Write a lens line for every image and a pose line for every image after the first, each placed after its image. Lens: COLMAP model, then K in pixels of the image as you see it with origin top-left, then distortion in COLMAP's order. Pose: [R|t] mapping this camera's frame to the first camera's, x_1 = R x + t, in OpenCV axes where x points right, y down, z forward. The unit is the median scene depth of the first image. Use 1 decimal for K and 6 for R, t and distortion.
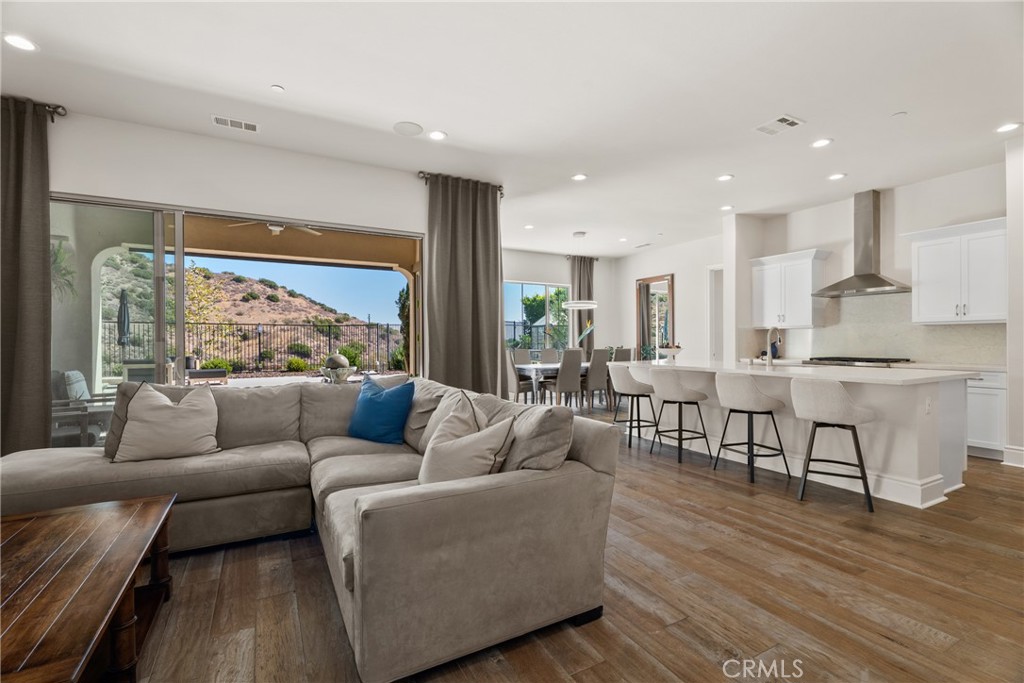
lens RADIAL K [[455.7, 0, 507.6], [0, 455.7, 341.7], [0, 0, 1]] dist [-0.002498, -0.001255]
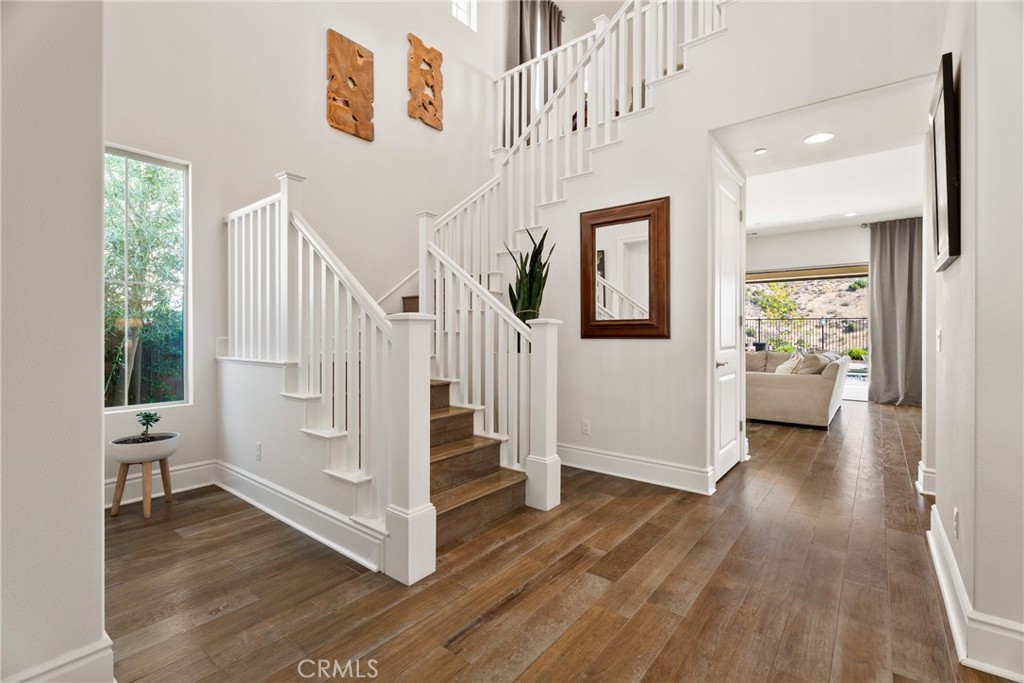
lens RADIAL K [[455.7, 0, 519.1], [0, 455.7, 333.8], [0, 0, 1]] dist [-0.002498, -0.001255]
pose [[0.401194, 0.001951, -0.915991, 0.777791], [-0.001125, 0.999998, 0.001637, 0.003335], [0.915993, 0.000374, 0.401195, -0.717617]]
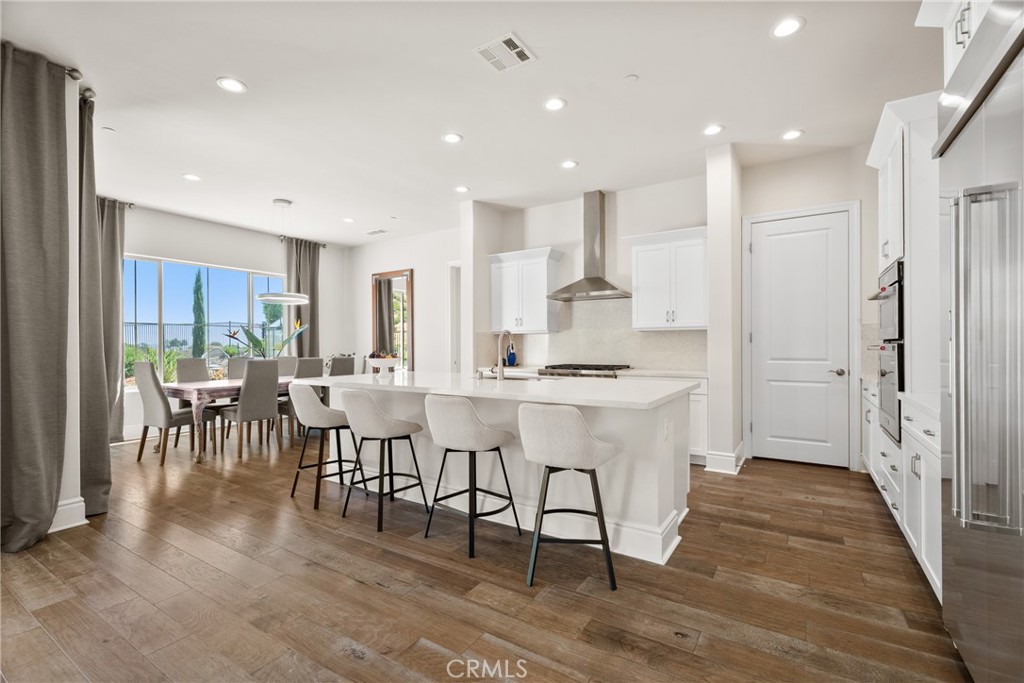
lens RADIAL K [[455.7, 0, 512.7], [0, 455.7, 342.8], [0, 0, 1]] dist [-0.002498, -0.001255]
pose [[0.873006, 0.002060, 0.487704, 0.178035], [0.001998, 0.999968, -0.007801, -0.003795], [-0.487705, 0.007784, 0.872974, 0.256835]]
